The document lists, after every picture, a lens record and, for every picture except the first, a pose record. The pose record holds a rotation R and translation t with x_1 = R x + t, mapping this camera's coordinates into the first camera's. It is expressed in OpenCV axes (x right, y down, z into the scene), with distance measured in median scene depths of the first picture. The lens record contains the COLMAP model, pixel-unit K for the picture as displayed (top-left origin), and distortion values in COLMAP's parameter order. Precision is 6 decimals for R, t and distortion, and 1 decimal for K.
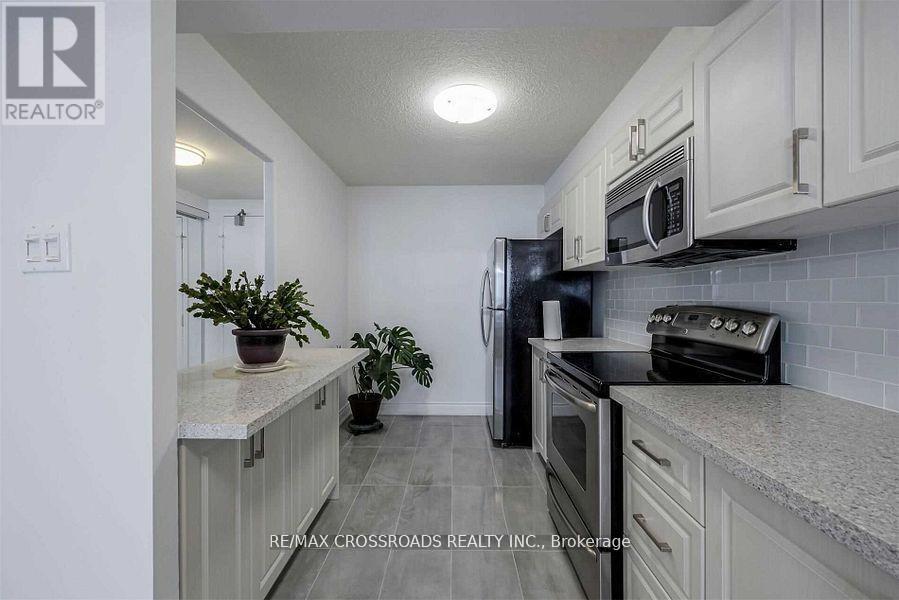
lens RADIAL K [[358.7, 0, 447.1], [0, 358.7, 297.5], [0, 0, 1]] dist [-0.000330, -0.000043]
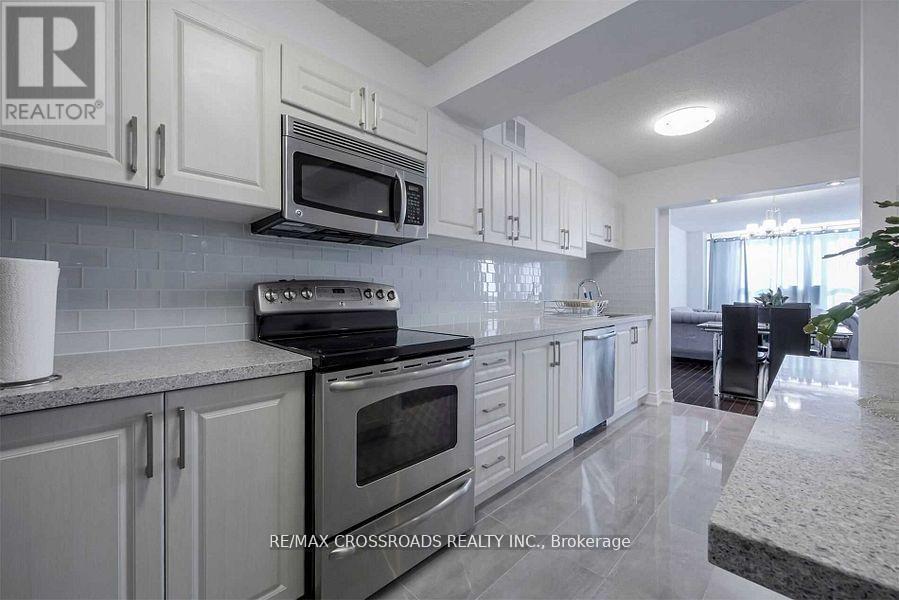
lens RADIAL K [[365.5, 0, 446.9], [0, 365.5, 296.5], [0, 0, 1]] dist [-0.000837, -0.000279]
pose [[-0.719046, -0.003862, 0.694952, -0.209152], [0.000031, 0.999984, 0.005589, 0.043749], [-0.694963, 0.004040, -0.719034, 1.027896]]
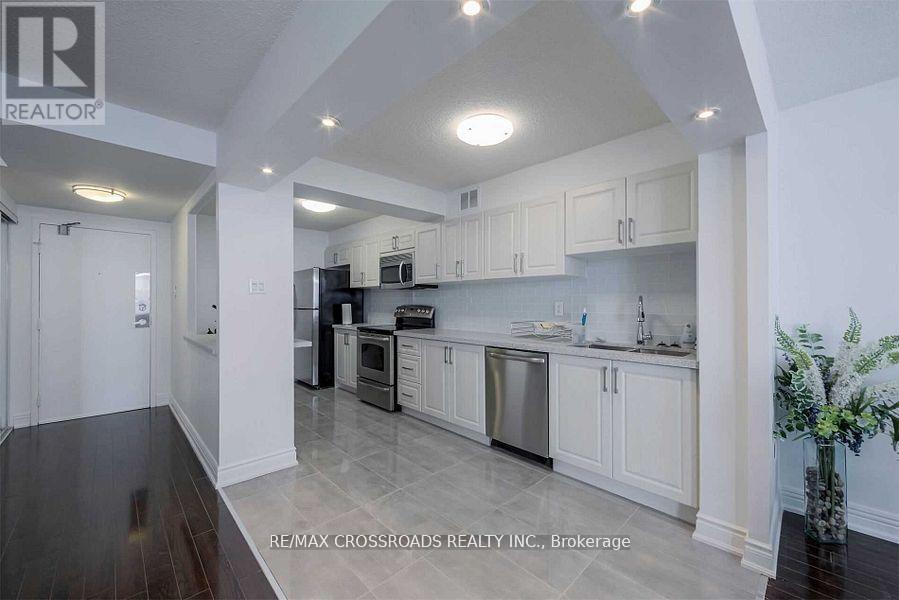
lens RADIAL K [[355.1, 0, 454.7], [0, 355.1, 299.7], [0, 0, 1]] dist [-0.000636, -0.000072]
pose [[0.704305, 0.004590, 0.709883, -0.672408], [0.000995, 0.999972, -0.007453, 0.001609], [-0.709897, 0.005956, 0.704281, -0.762223]]
